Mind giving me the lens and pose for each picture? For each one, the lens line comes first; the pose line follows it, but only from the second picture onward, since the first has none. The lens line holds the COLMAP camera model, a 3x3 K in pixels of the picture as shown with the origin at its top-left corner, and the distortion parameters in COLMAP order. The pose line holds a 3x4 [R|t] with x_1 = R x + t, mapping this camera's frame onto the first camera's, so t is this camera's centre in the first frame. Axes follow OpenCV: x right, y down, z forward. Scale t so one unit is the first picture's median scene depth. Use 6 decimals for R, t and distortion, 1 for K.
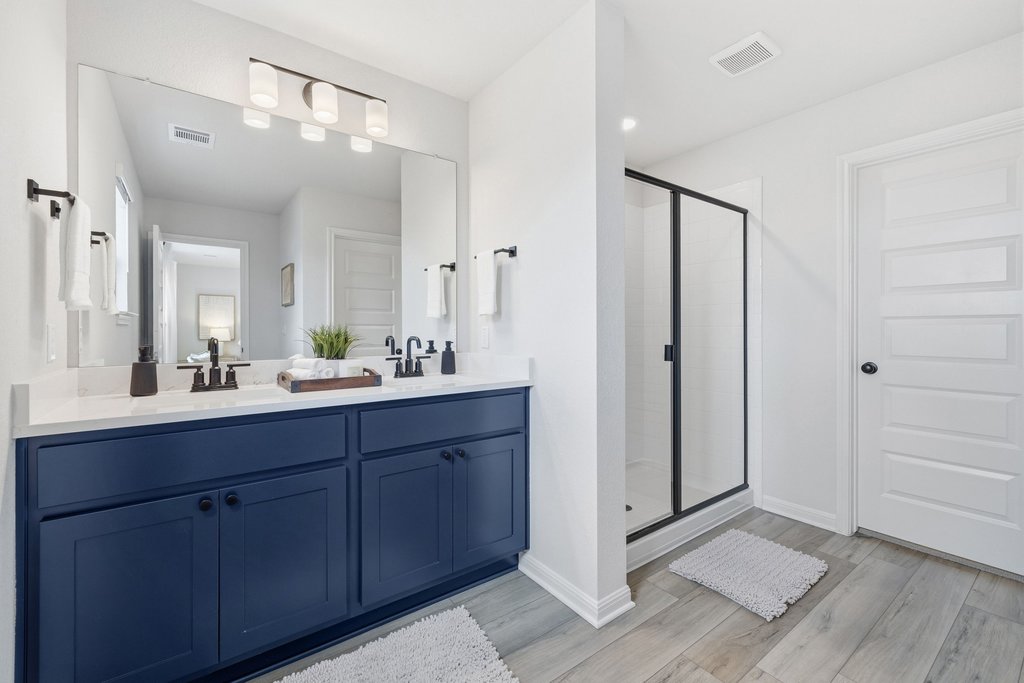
lens RADIAL K [[433.9, 0, 513.3], [0, 433.9, 335.1], [0, 0, 1]] dist [-0.001182, 0.001731]
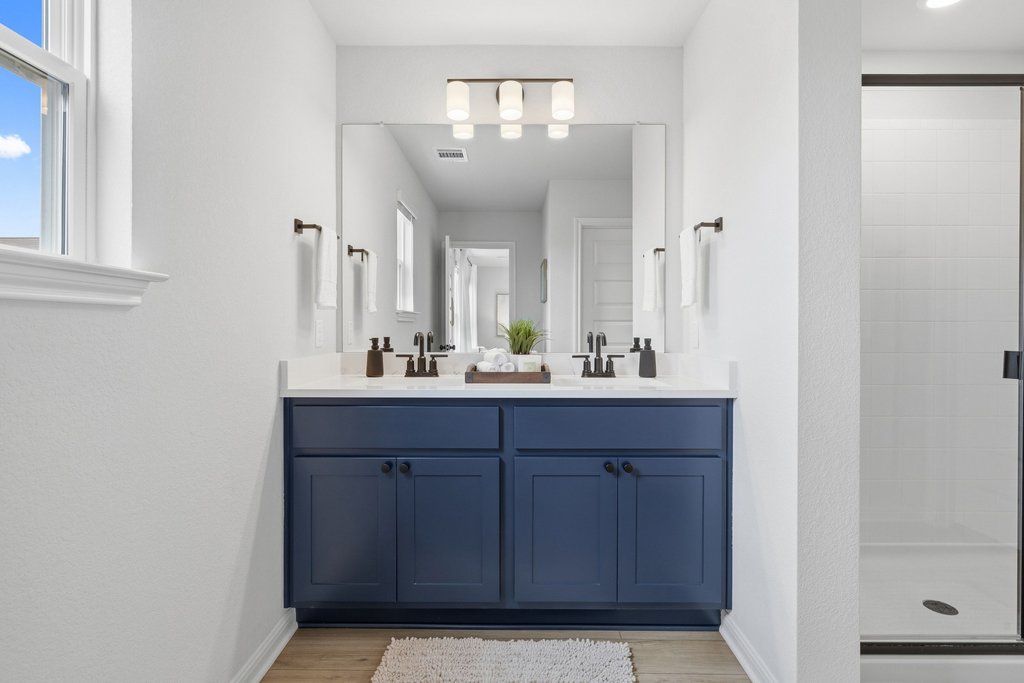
lens RADIAL K [[505.8, 0, 509.3], [0, 505.8, 338.5], [0, 0, 1]] dist [0.003360, -0.001178]
pose [[0.798820, 0.015597, -0.601368, 0.265155], [-0.009898, 0.999869, 0.012784, 0.004512], [0.601489, -0.004260, 0.798870, 0.049580]]
